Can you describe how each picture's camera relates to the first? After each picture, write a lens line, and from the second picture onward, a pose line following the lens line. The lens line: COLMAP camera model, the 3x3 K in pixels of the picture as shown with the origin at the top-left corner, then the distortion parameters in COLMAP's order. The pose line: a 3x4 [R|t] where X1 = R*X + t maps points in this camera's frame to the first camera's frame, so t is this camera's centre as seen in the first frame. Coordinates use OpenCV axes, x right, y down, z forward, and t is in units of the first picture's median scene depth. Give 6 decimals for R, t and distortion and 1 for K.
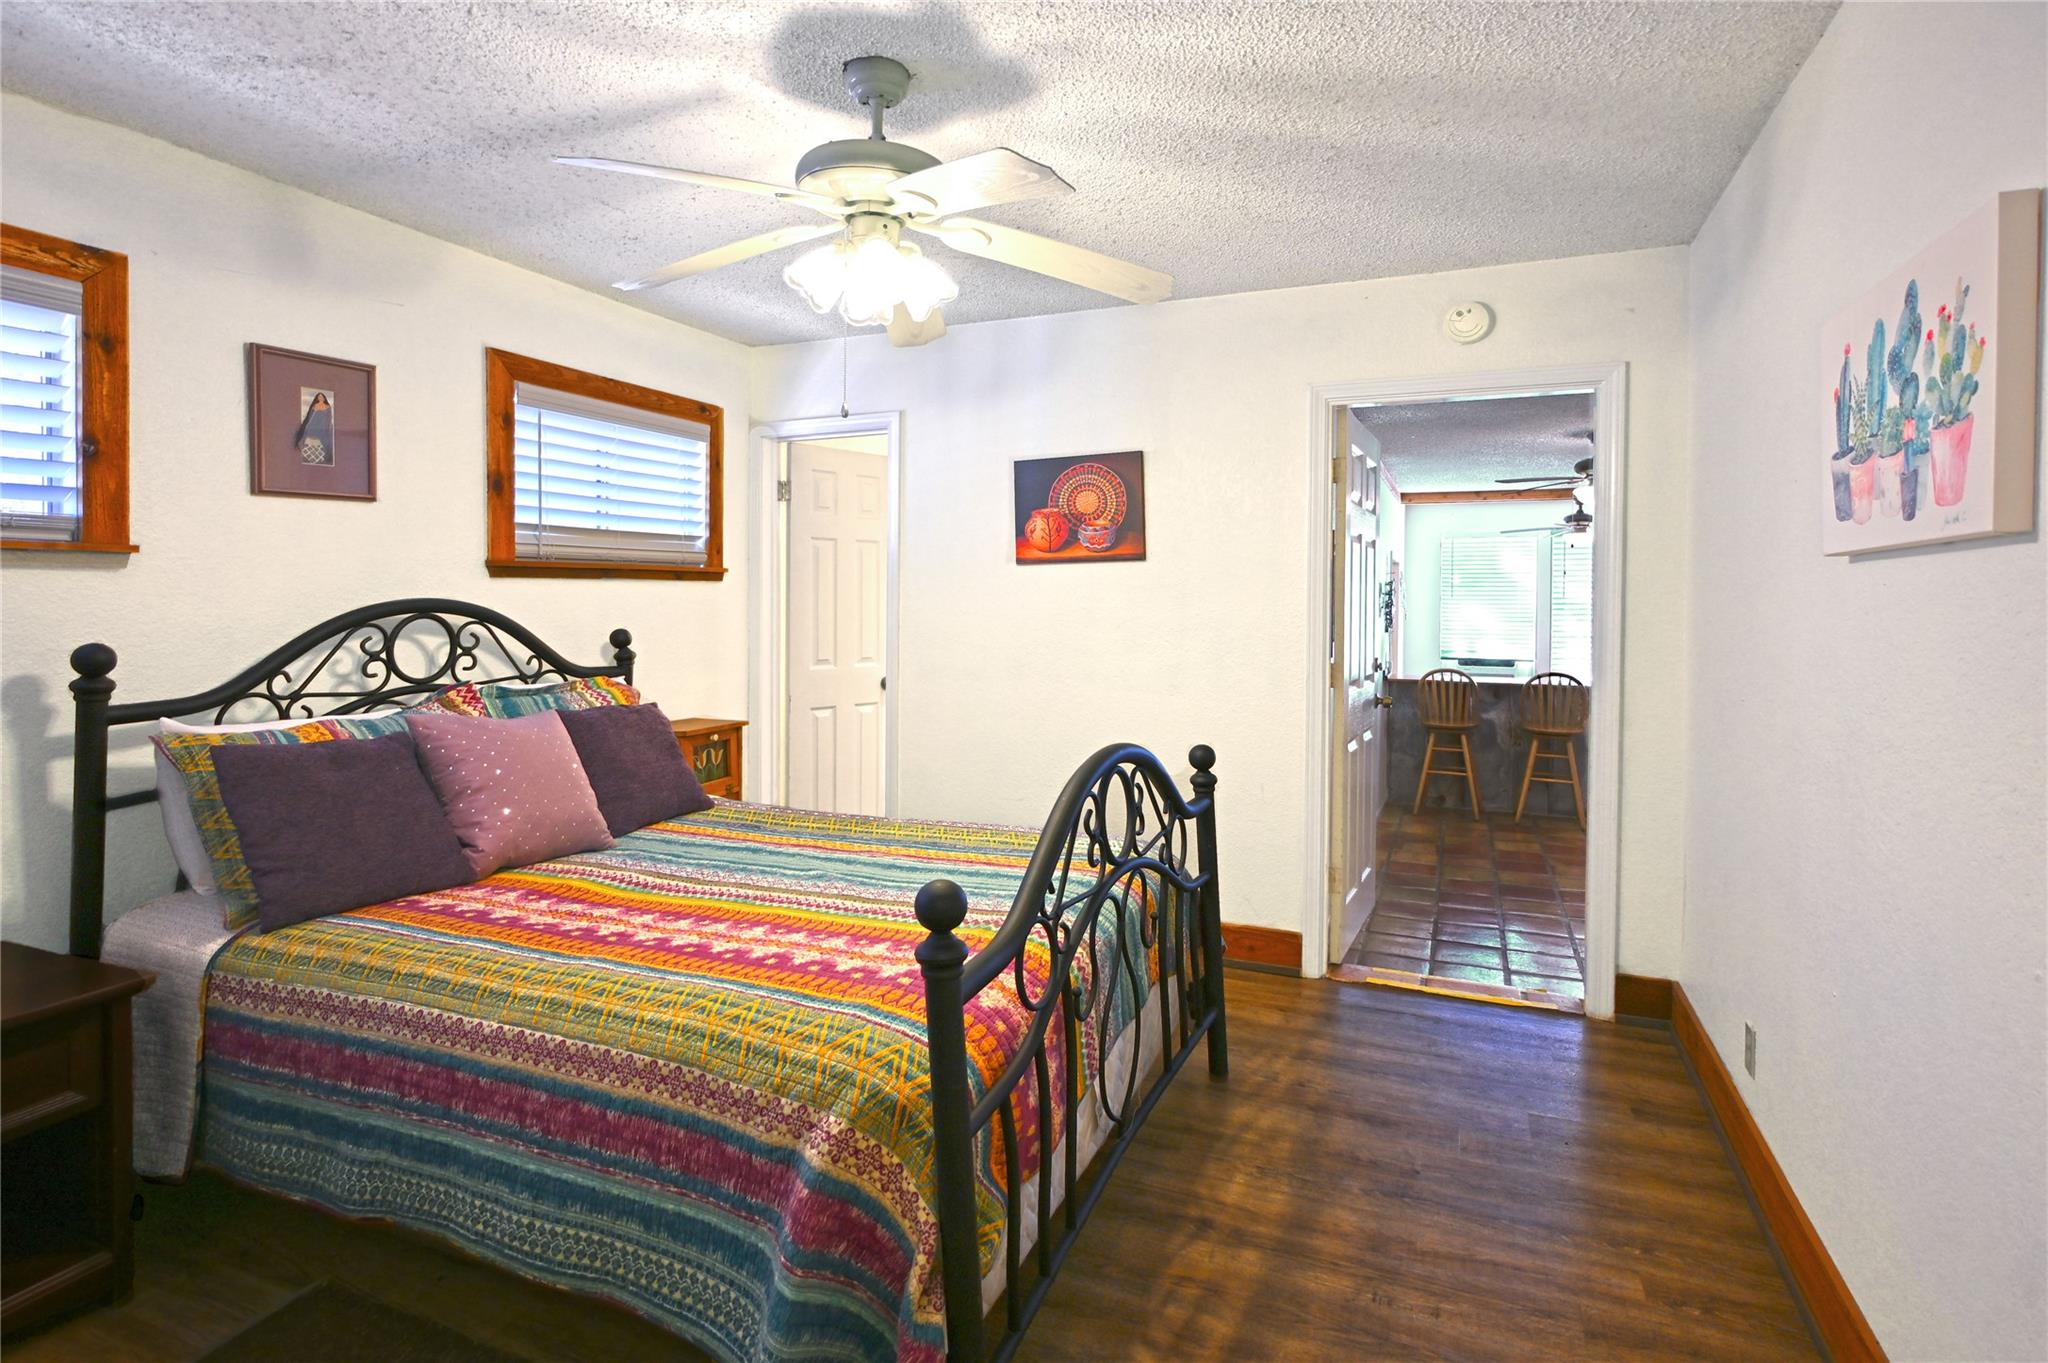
lens RADIAL K [[1029.6, 0, 974.0], [0, 1029.6, 608.3], [0, 0, 1]] dist [0.000369, 0.000372]
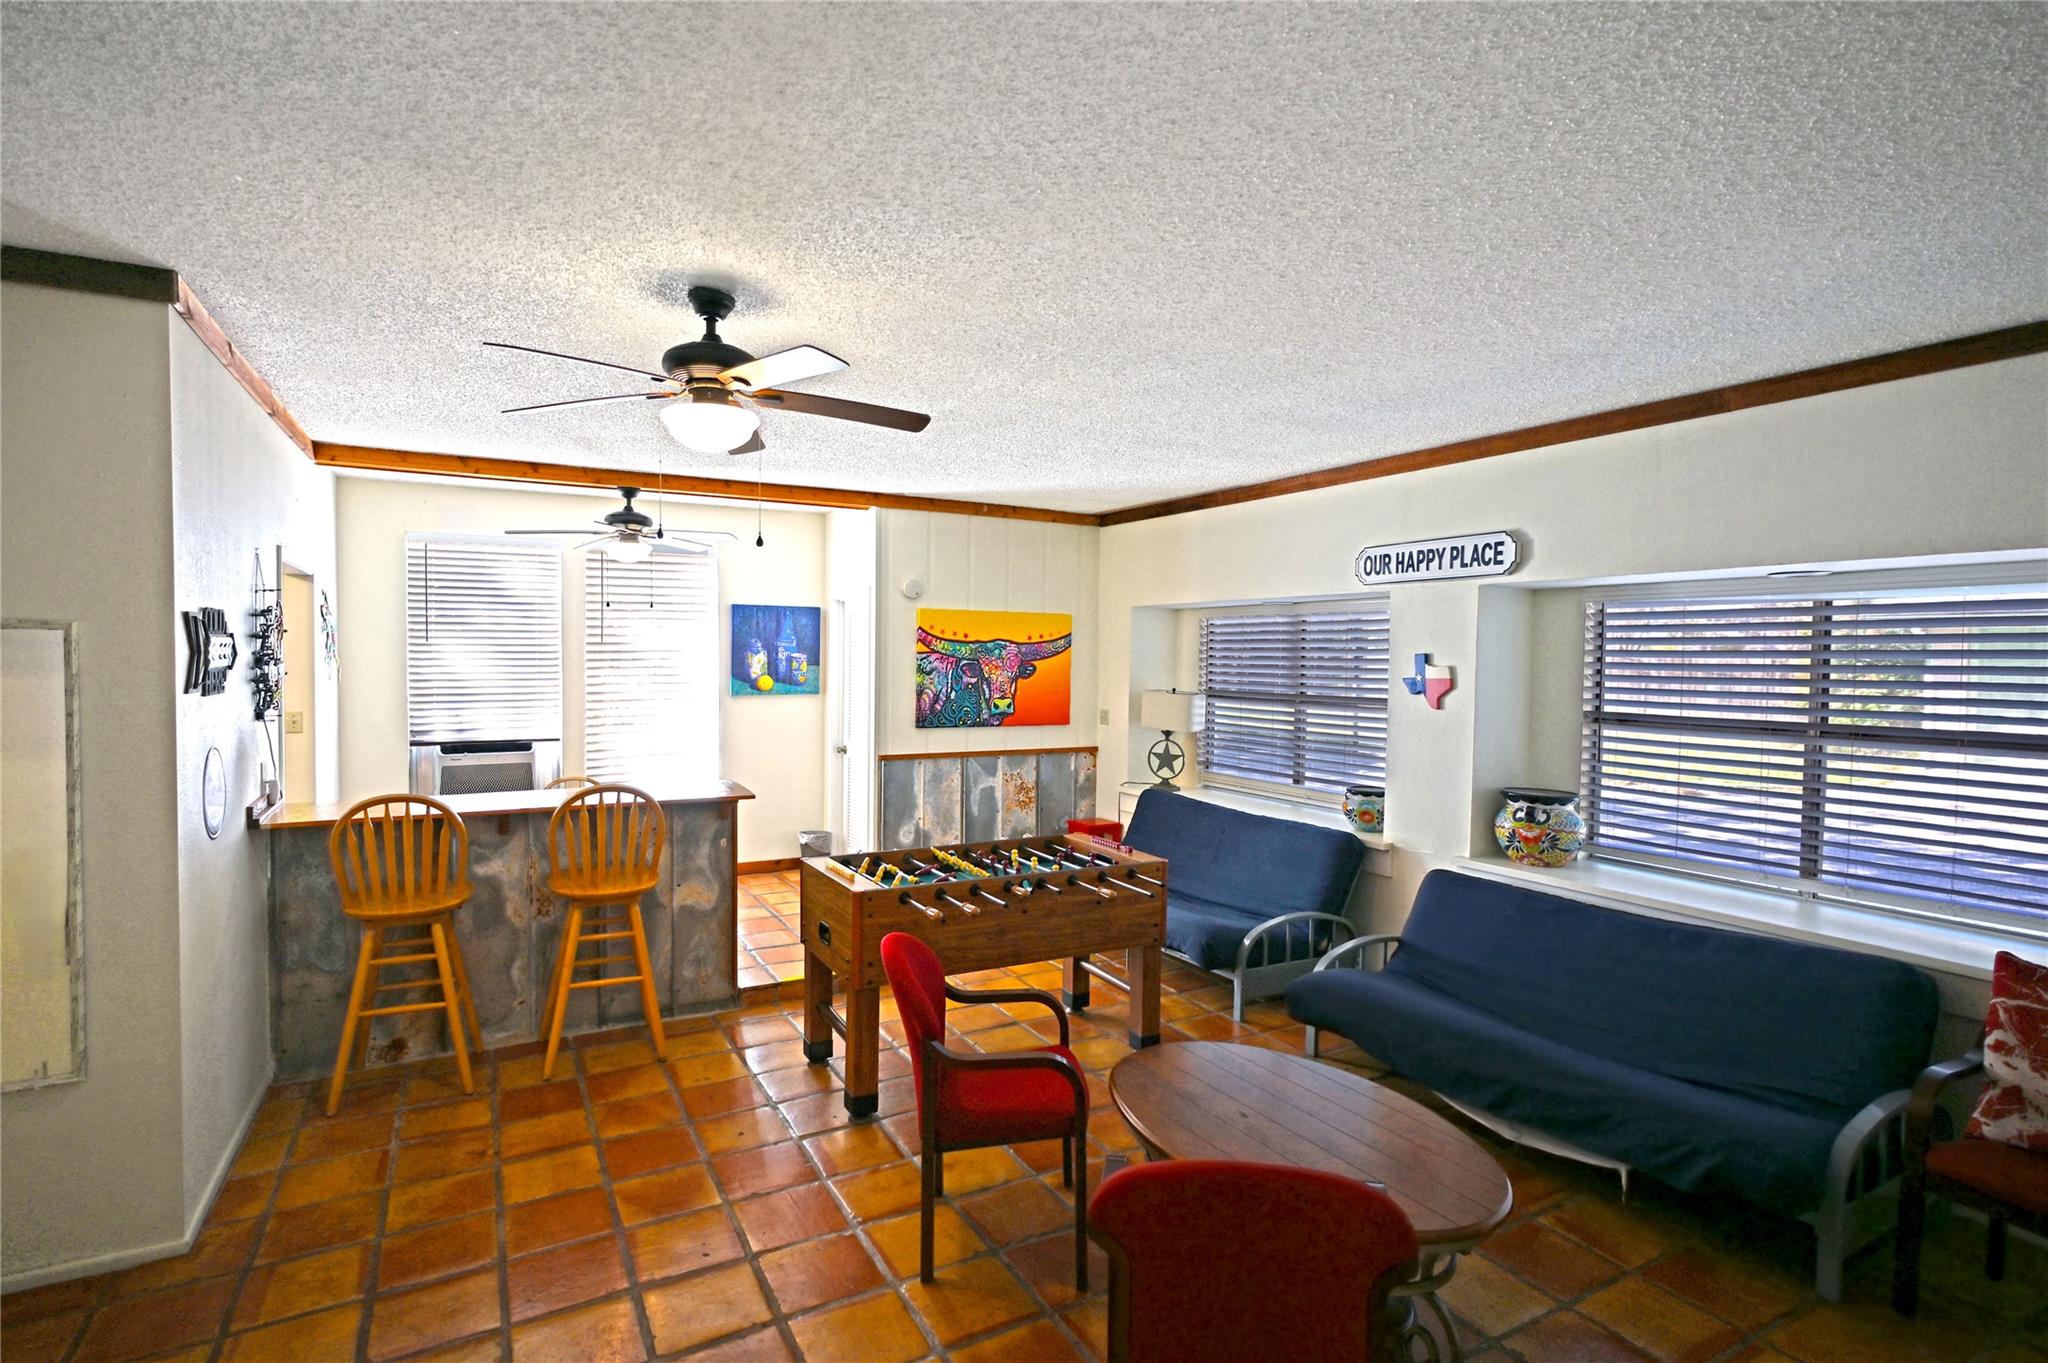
lens RADIAL K [[1029.6, 0, 1017.8], [0, 1029.6, 680.4], [0, 0, 1]] dist [0.000369, 0.000372]
pose [[0.596558, -0.025768, 0.802157, 0.213818], [0.006991, 0.999613, 0.026912, -0.003698], [-0.802540, -0.010447, 0.596507, 0.416082]]
